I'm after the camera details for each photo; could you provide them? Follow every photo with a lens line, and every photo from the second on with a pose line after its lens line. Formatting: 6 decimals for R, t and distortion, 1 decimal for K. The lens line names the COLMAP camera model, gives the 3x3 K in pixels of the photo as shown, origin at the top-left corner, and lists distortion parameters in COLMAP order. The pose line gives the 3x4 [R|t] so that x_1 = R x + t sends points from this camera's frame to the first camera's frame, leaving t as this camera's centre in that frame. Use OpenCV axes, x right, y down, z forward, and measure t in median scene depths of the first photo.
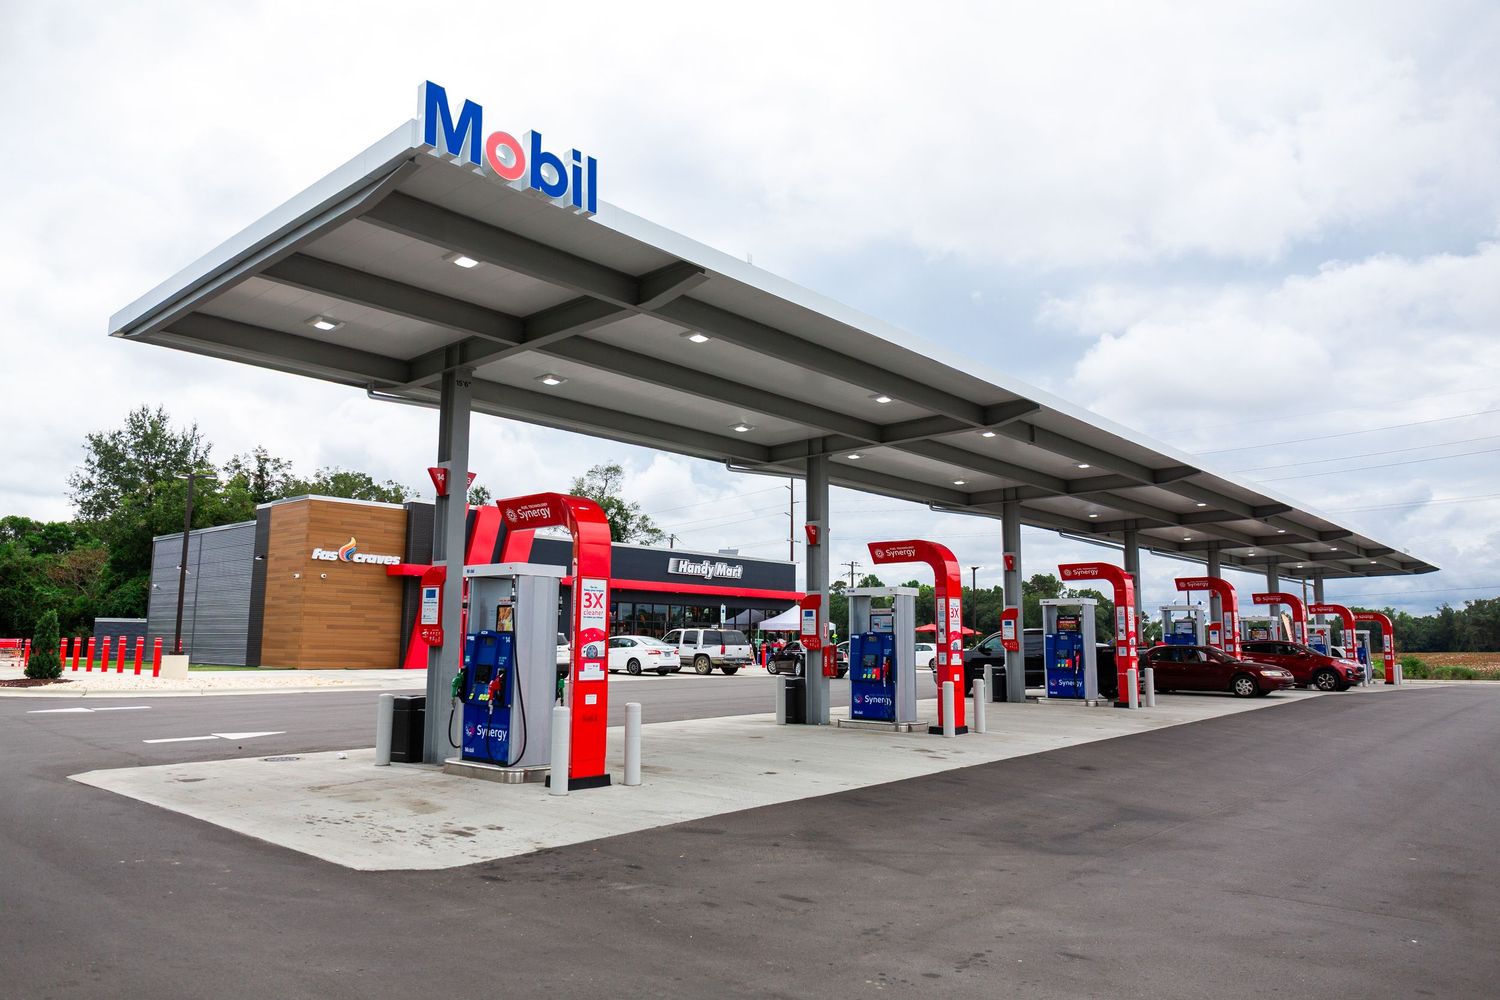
lens RADIAL K [[1025.5, 0, 740.3], [0, 1025.5, 503.9], [0, 0, 1]] dist [0.005900, 0.001952]
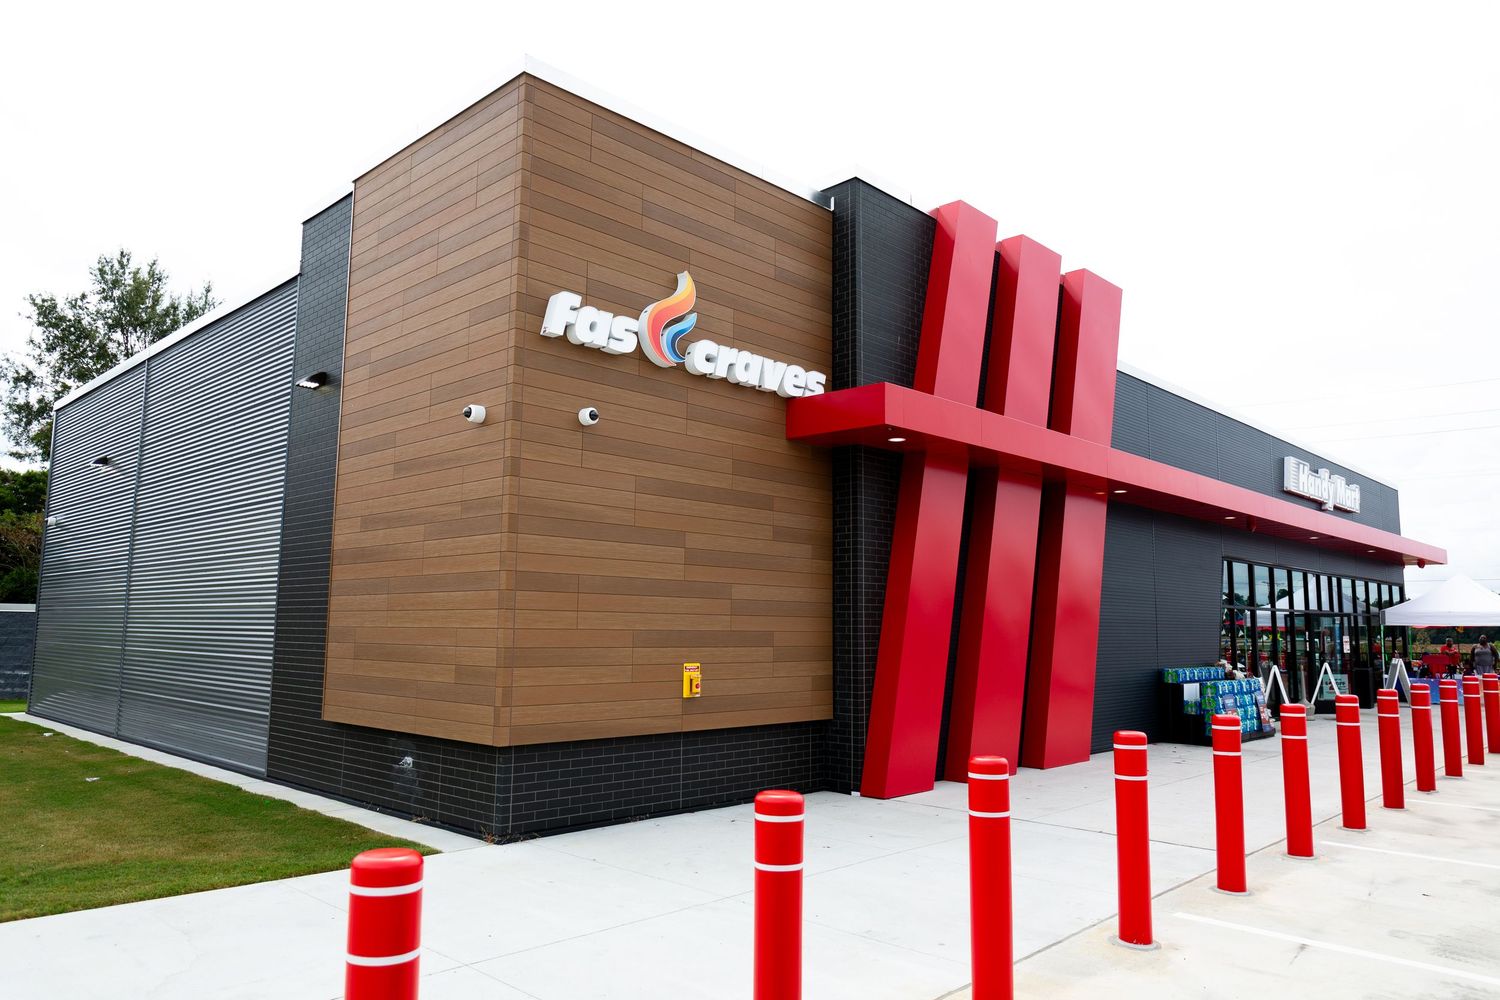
lens RADIAL K [[1025.5, 0, 756.6], [0, 1025.5, 499.1], [0, 0, 1]] dist [0.005900, 0.001952]
pose [[0.999440, -0.006183, -0.032877, -0.340773], [0.006514, 0.999929, 0.009960, 0.081704], [0.032813, -0.010169, 0.999410, 0.729299]]
